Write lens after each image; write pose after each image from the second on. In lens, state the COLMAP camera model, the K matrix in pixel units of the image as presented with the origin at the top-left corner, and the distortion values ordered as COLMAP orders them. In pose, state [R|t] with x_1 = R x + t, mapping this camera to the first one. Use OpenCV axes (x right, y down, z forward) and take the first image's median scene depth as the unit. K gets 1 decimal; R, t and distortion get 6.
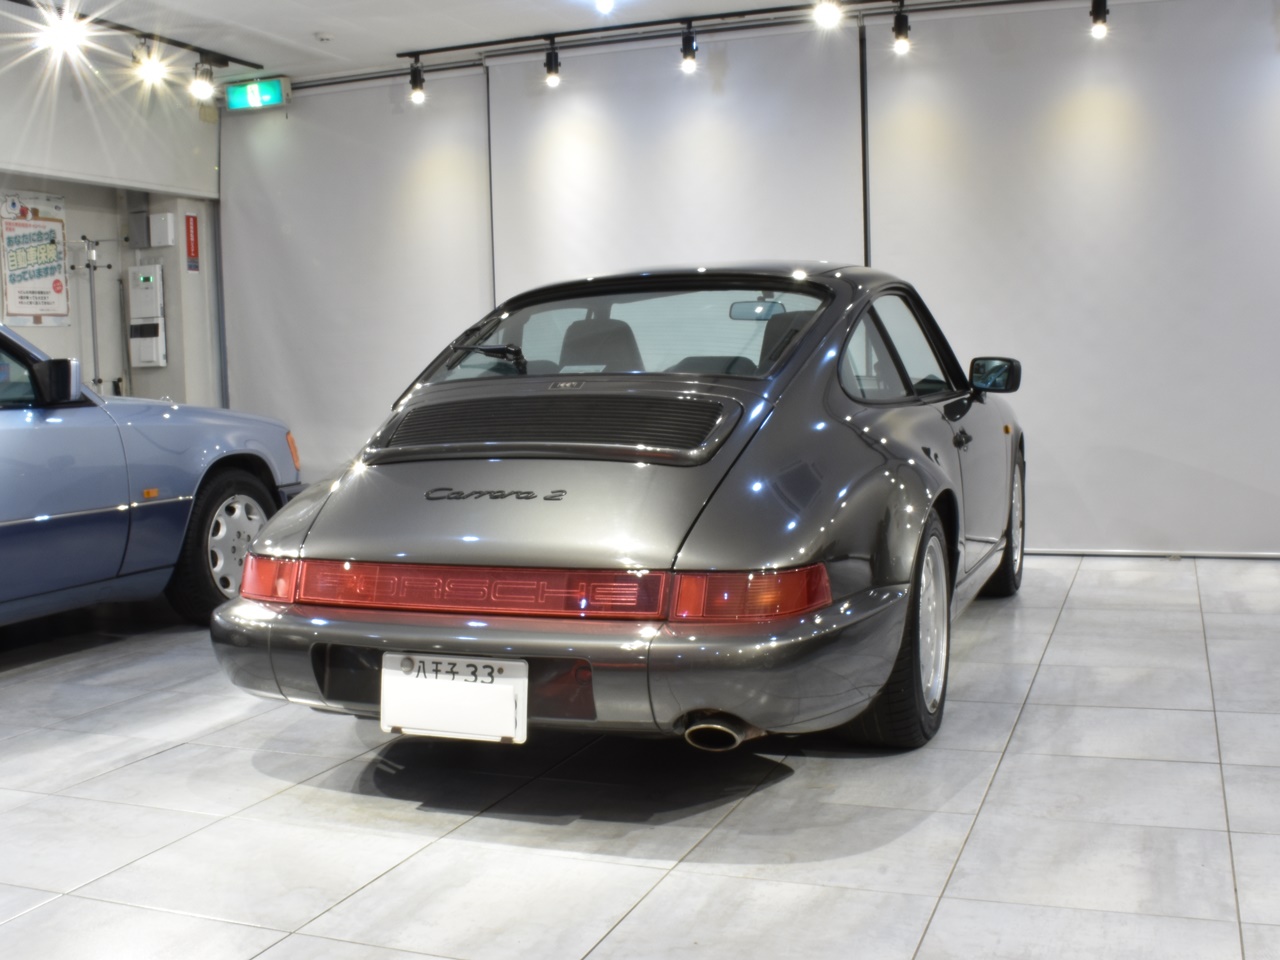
lens RADIAL K [[1423.7, 0, 611.6], [0, 1423.7, 541.4], [0, 0, 1]] dist [-0.146377, -0.010219]
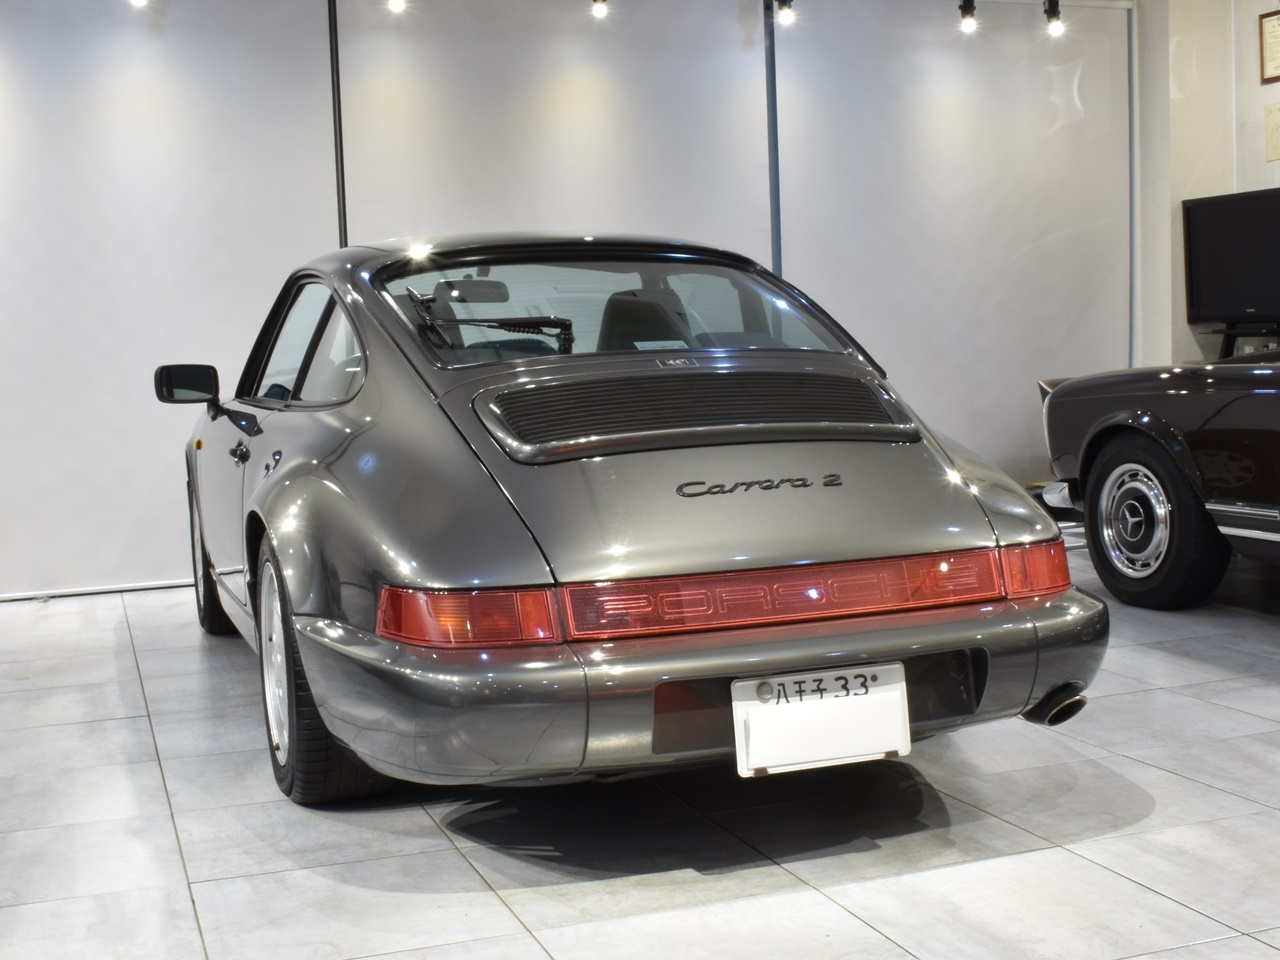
lens RADIAL K [[1617.3, 0, 640.0], [0, 1617.3, 480.0], [0, 0, 1]] dist [-0.019652, -0.833155]
pose [[0.751381, -0.056335, 0.657459, -0.724387], [0.095548, 0.995137, -0.023928, -0.018064], [-0.652914, 0.080798, 0.753110, 0.288717]]
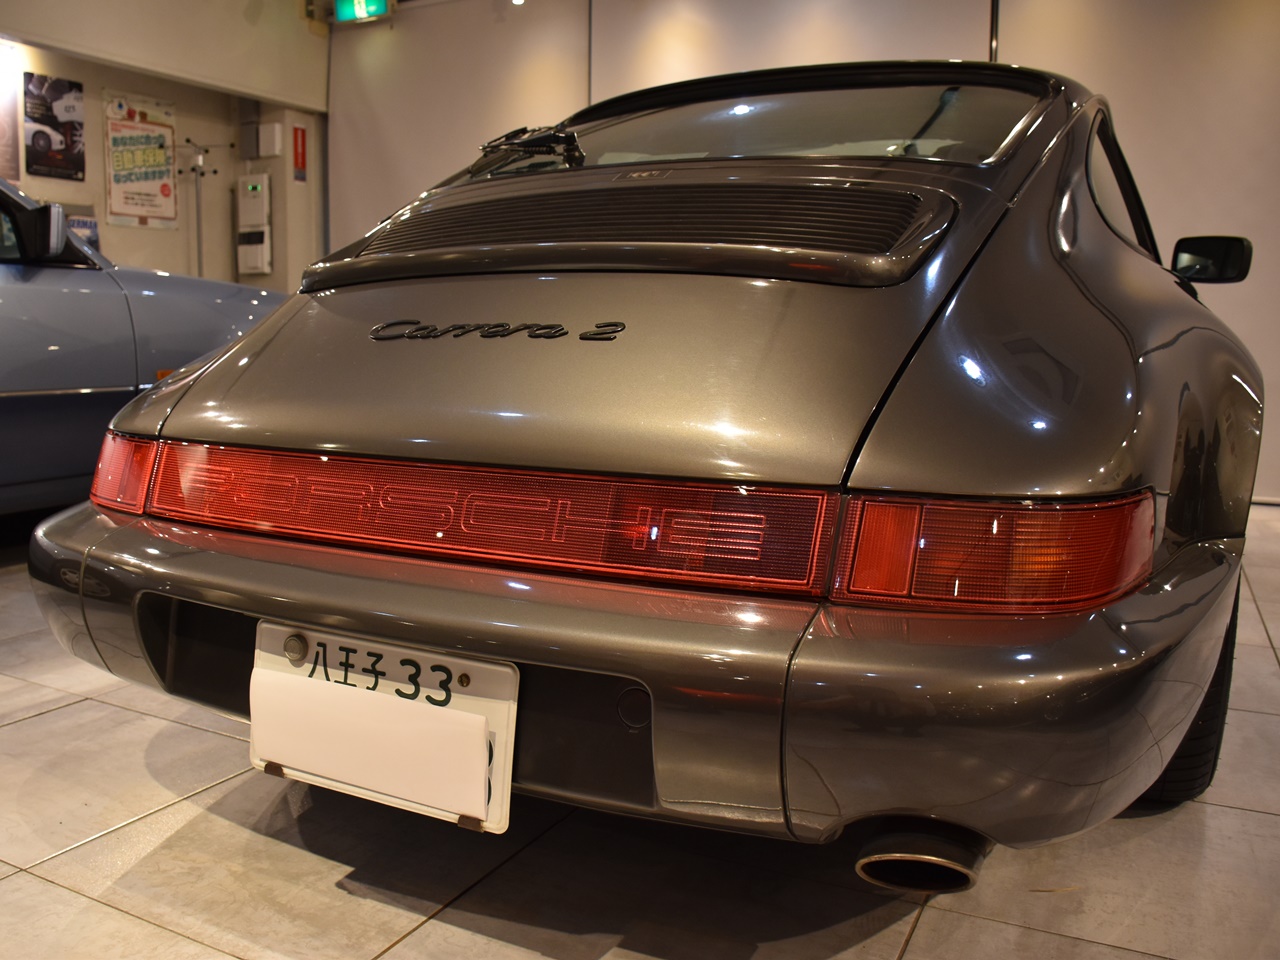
lens RADIAL K [[1115.8, 0, 545.9], [0, 1115.8, 507.2], [0, 0, 1]] dist [-0.174812, 0.130145]
pose [[0.990039, 0.051590, -0.131002, -0.004021], [-0.046677, 0.998096, 0.040309, 0.014038], [0.132832, -0.033792, 0.990562, 0.548537]]
